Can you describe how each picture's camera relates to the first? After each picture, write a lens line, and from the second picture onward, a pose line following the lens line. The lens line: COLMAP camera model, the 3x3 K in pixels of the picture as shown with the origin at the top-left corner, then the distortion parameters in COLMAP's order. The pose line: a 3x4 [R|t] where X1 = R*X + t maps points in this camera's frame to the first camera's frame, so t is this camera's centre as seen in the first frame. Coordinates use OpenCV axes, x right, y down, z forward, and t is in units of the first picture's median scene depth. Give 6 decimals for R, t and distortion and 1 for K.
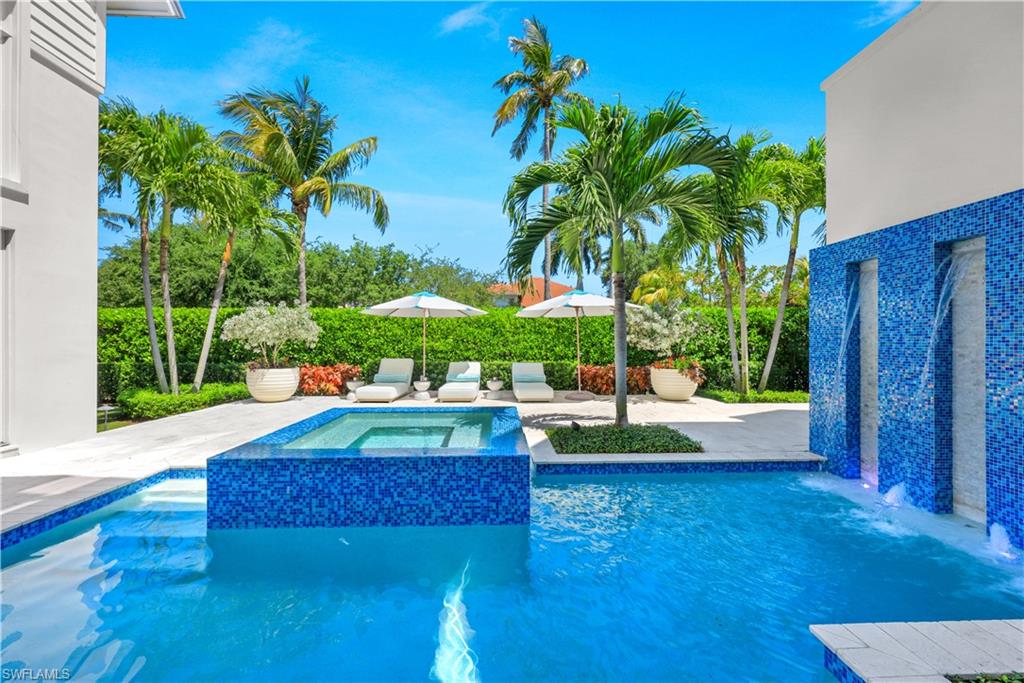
lens RADIAL K [[417.6, 0, 511.4], [0, 417.6, 341.3], [0, 0, 1]] dist [-0.001808, -0.000090]
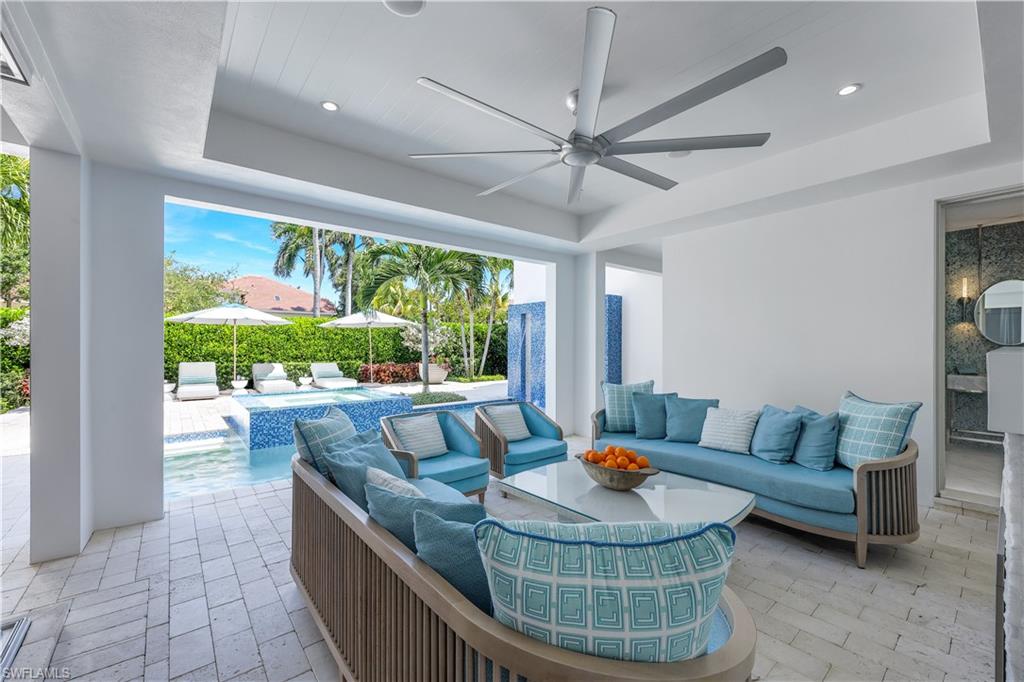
lens RADIAL K [[412.4, 0, 509.8], [0, 412.4, 342.9], [0, 0, 1]] dist [-0.000920, -0.000162]
pose [[0.793073, 0.002502, 0.609122, -0.305681], [-0.000211, 0.999993, -0.003832, -0.005003], [-0.609127, 0.002911, 0.793067, -0.371262]]
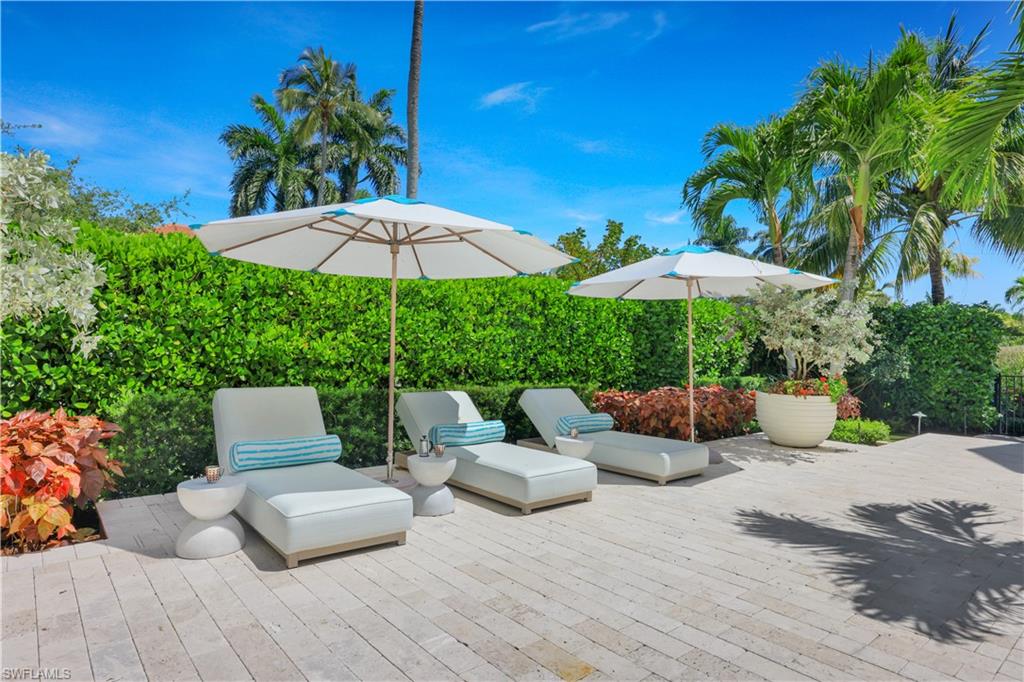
lens RADIAL K [[580.5, 0, 515.4], [0, 580.5, 339.6], [0, 0, 1]] dist [-0.002741, -0.000740]
pose [[0.781243, 0.025877, 0.623690, -0.438623], [-0.022954, 0.999656, -0.012723, 0.005796], [-0.623805, -0.004376, 0.781568, 0.569350]]
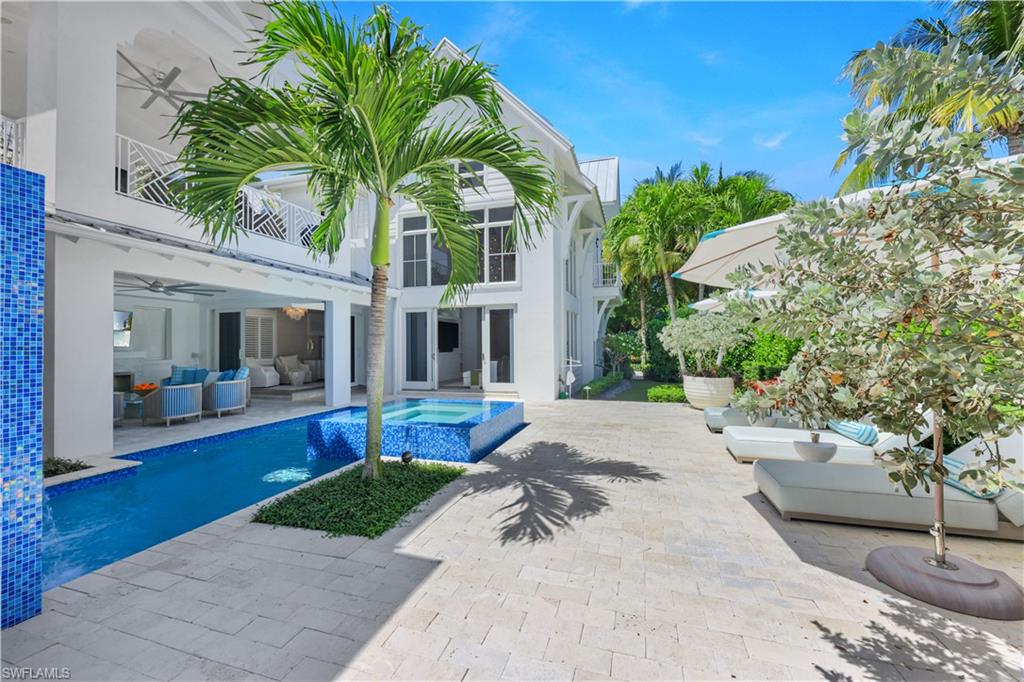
lens RADIAL K [[412.4, 0, 509.8], [0, 412.4, 342.9], [0, 0, 1]] dist [-0.000920, -0.000162]
pose [[-0.328562, -0.004968, -0.944469, 0.482370], [0.004957, 0.999963, -0.006985, -0.012905], [0.944469, -0.006976, -0.328525, 0.812824]]
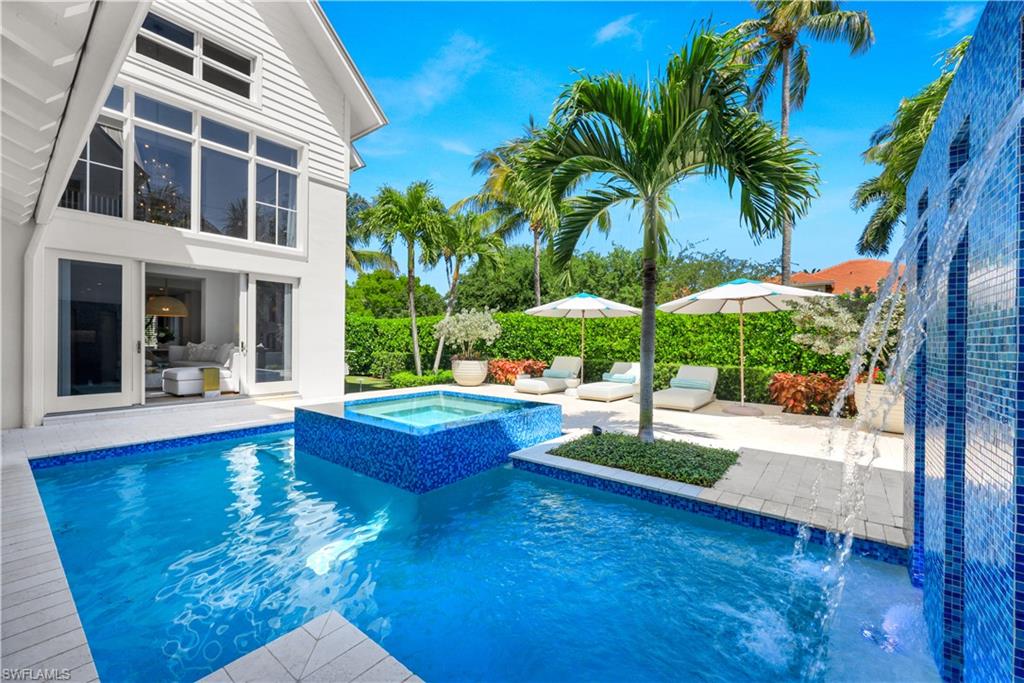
lens RADIAL K [[413.9, 0, 512.0], [0, 413.9, 341.5], [0, 0, 1]] dist [0.002436, 0.000092]
pose [[0.761728, 0.009299, -0.647831, 0.333788], [-0.010133, 0.999946, 0.002438, 0.001609], [0.647818, 0.004707, 0.761781, 0.097612]]
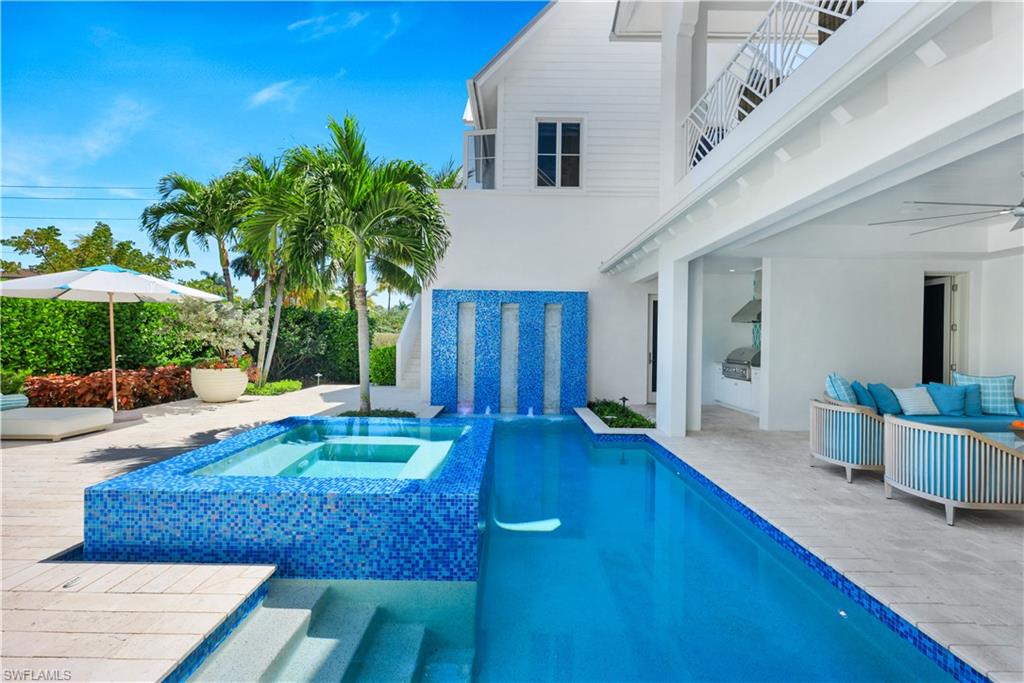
lens RADIAL K [[422.1, 0, 512.0], [0, 422.1, 341.5], [0, 0, 1]] dist [-0.002011, -0.000285]
pose [[0.037093, -0.004048, 0.999304, -0.510044], [-0.012818, 0.999908, 0.004527, -0.006803], [-0.999230, -0.012977, 0.037038, 0.298872]]
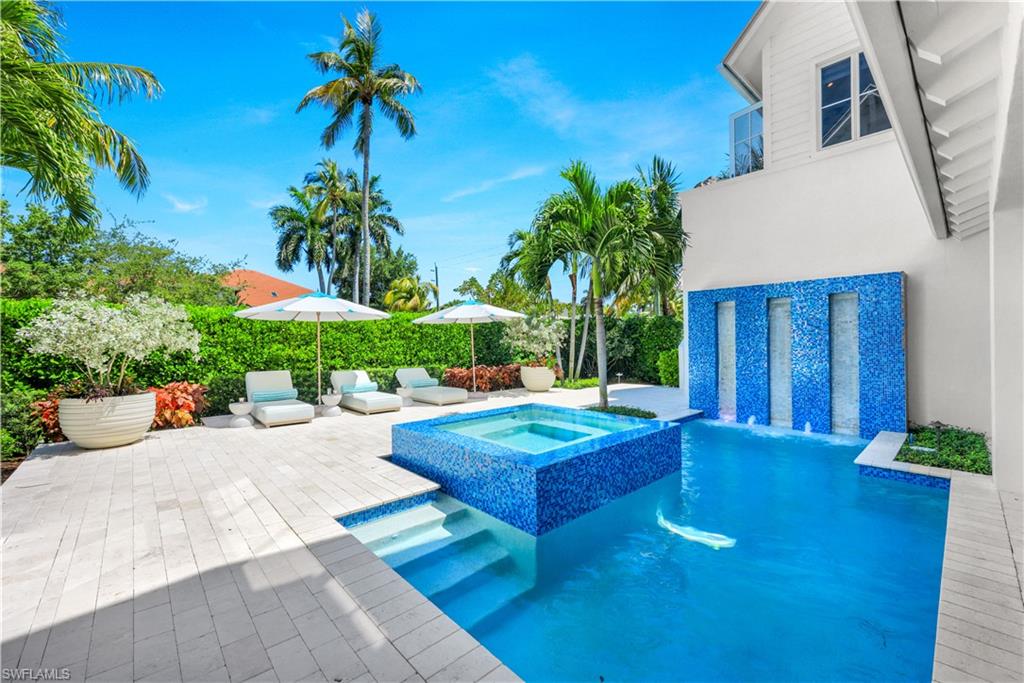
lens RADIAL K [[417.6, 0, 511.4], [0, 417.6, 341.3], [0, 0, 1]] dist [-0.001808, -0.000090]
pose [[0.761037, -0.009306, 0.648642, -0.475253], [0.012828, 0.999917, -0.000705, -0.010850], [-0.648582, 0.008857, 0.761093, 0.082820]]
